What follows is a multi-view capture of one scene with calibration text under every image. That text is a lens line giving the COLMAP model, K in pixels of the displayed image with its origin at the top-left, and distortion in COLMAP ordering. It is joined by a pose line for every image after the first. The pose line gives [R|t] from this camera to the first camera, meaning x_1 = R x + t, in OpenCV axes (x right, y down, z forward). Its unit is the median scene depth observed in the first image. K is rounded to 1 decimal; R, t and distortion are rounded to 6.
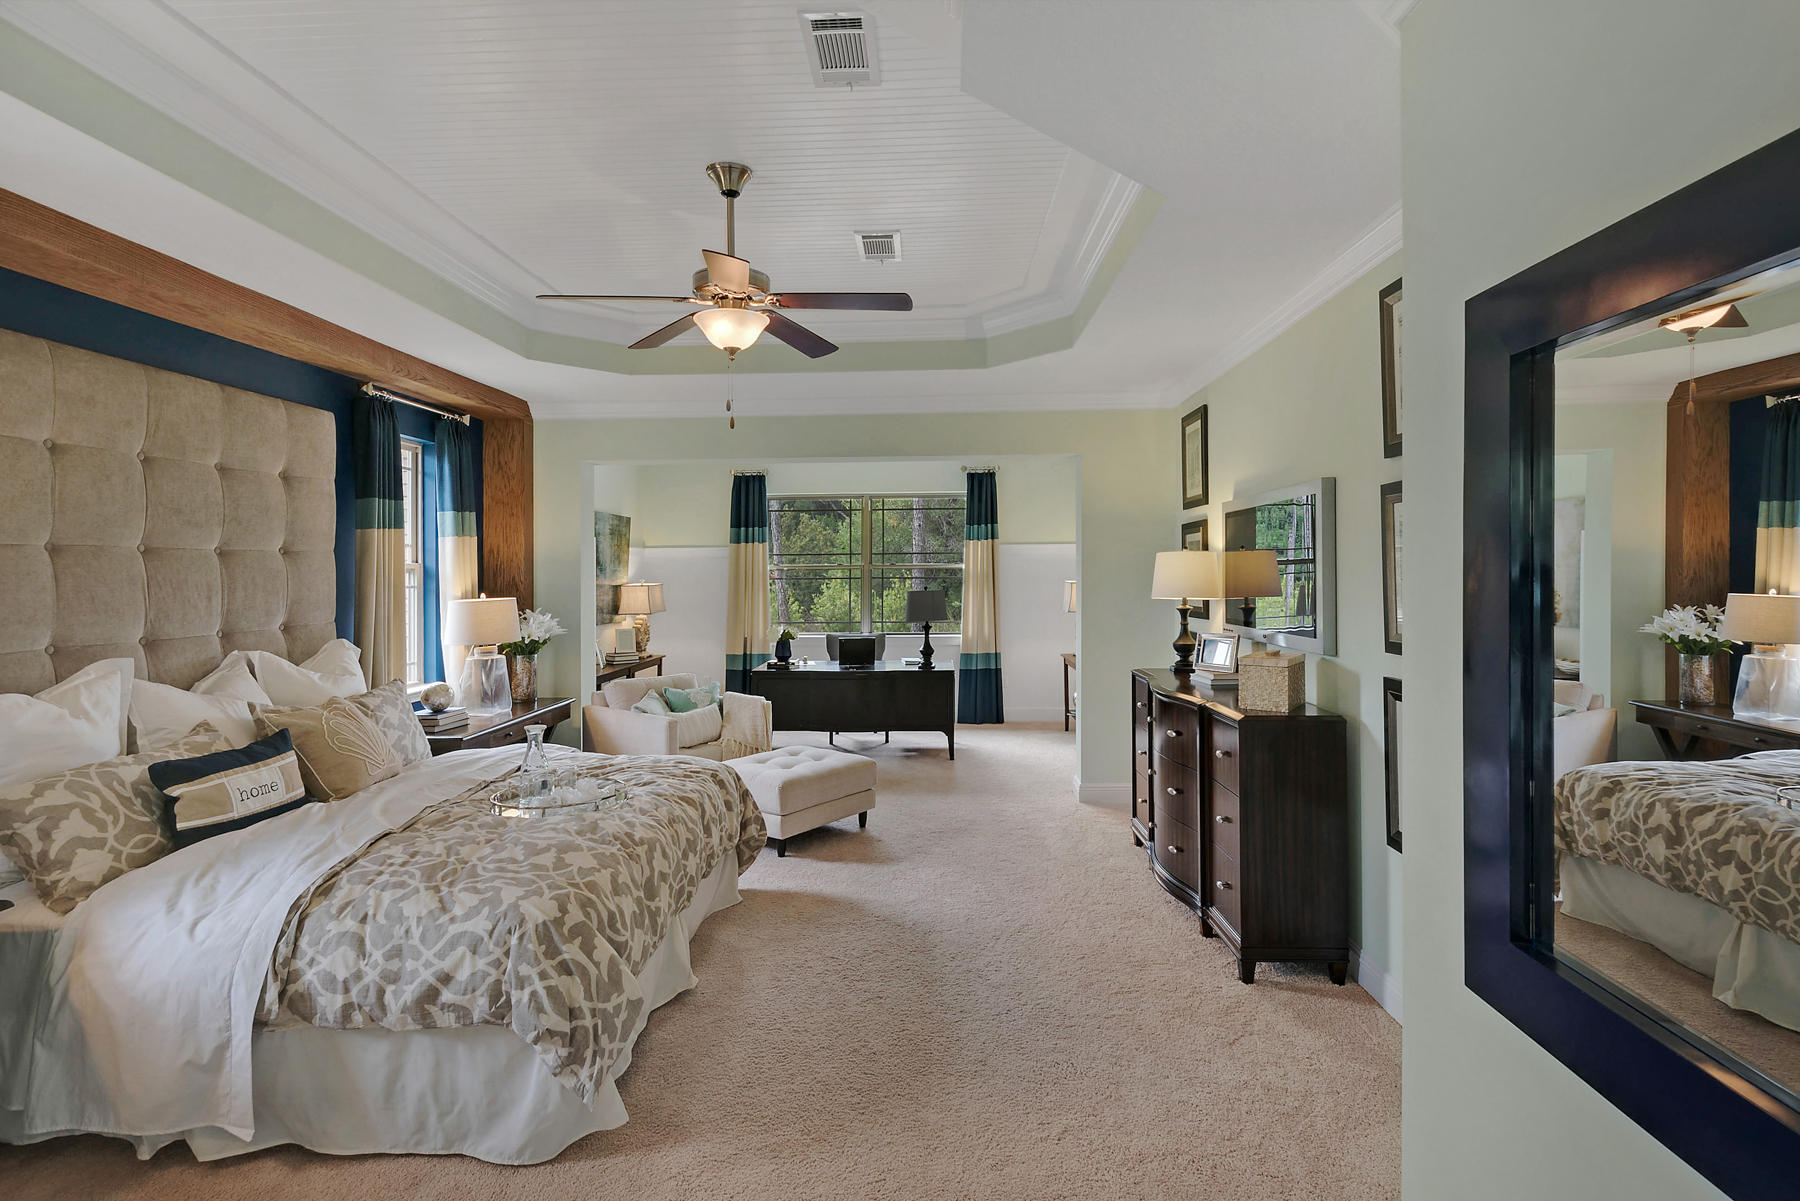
lens RADIAL K [[842.7, 0, 902.0], [0, 842.7, 586.8], [0, 0, 1]] dist [0.009120, -0.007535]
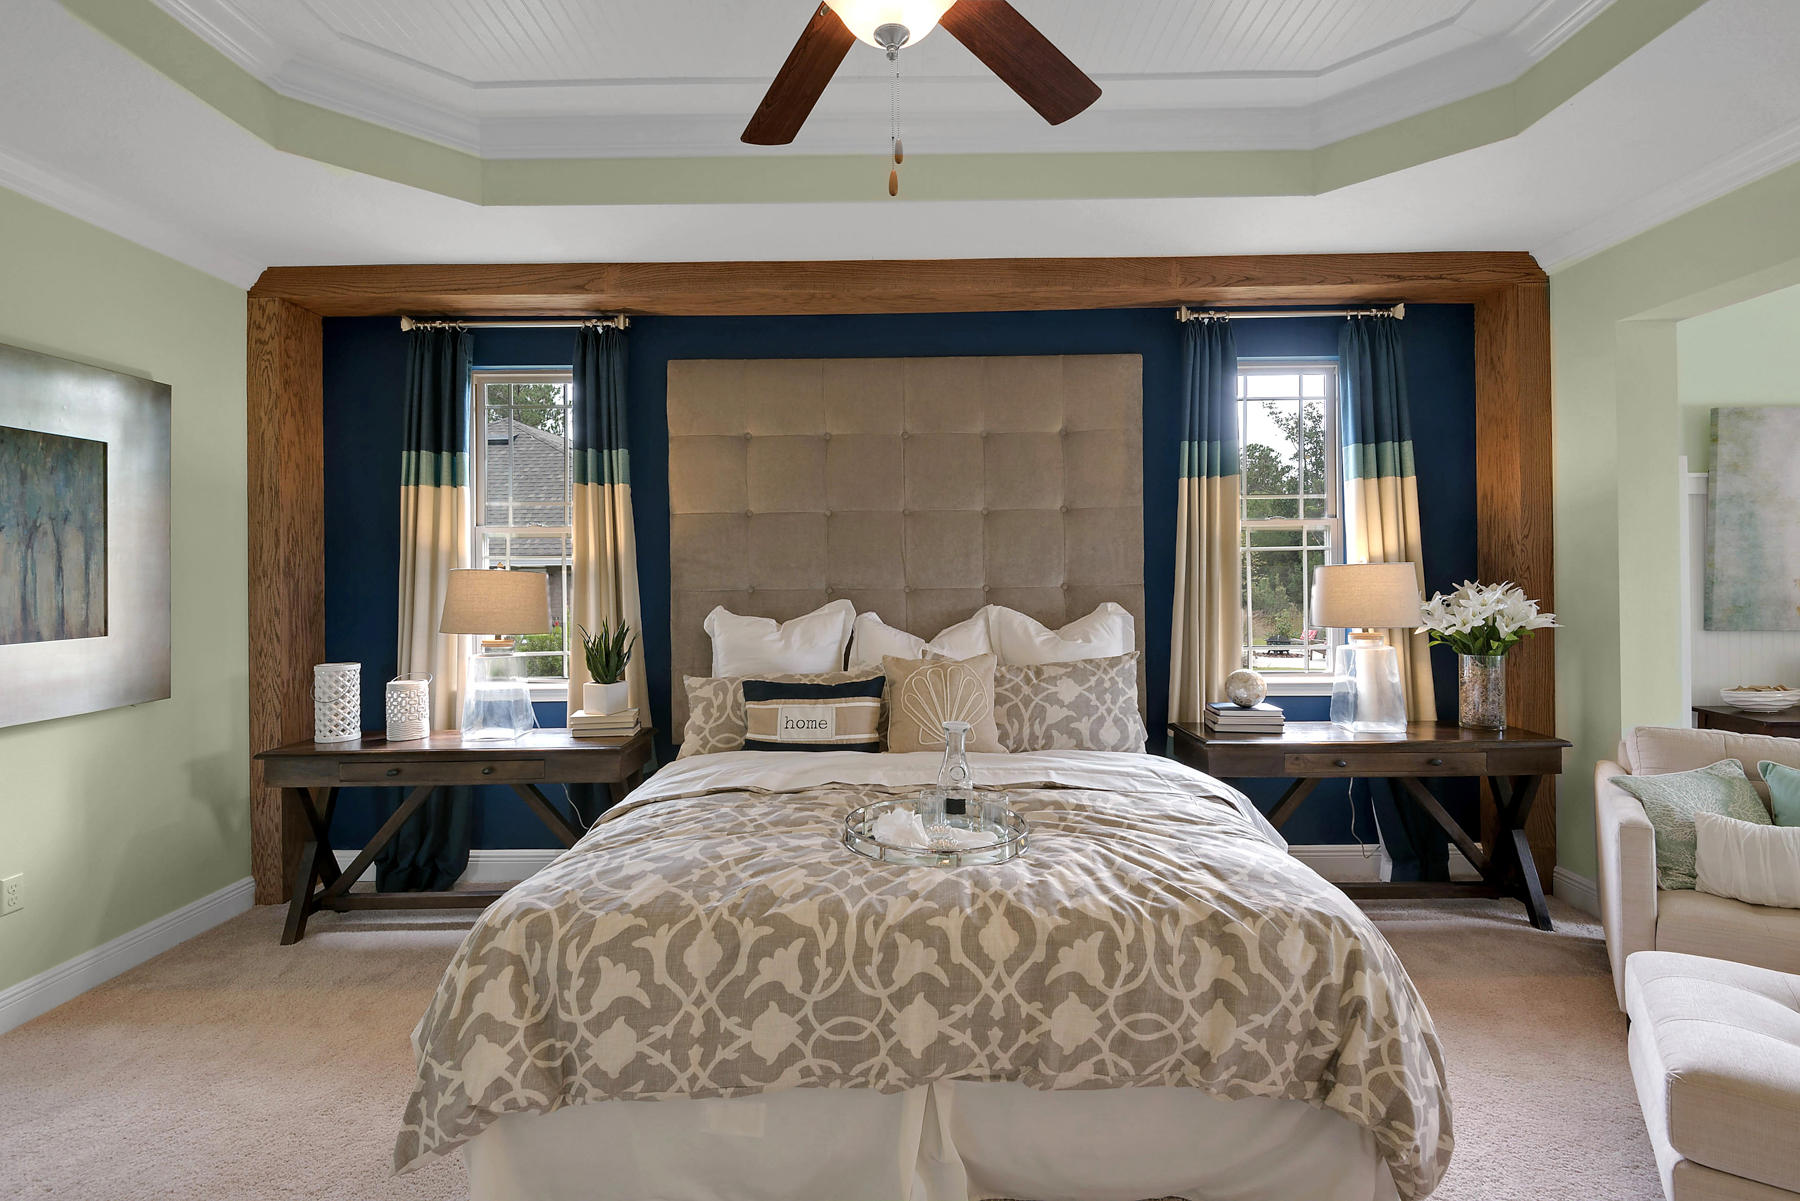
lens RADIAL K [[842.7, 0, 900.8], [0, 842.7, 563.7], [0, 0, 1]] dist [0.009120, -0.007535]
pose [[0.040402, -0.000652, -0.999183, 0.175042], [-0.009650, 0.999953, -0.001043, 0.017843], [0.999137, 0.009685, 0.040394, 0.565590]]
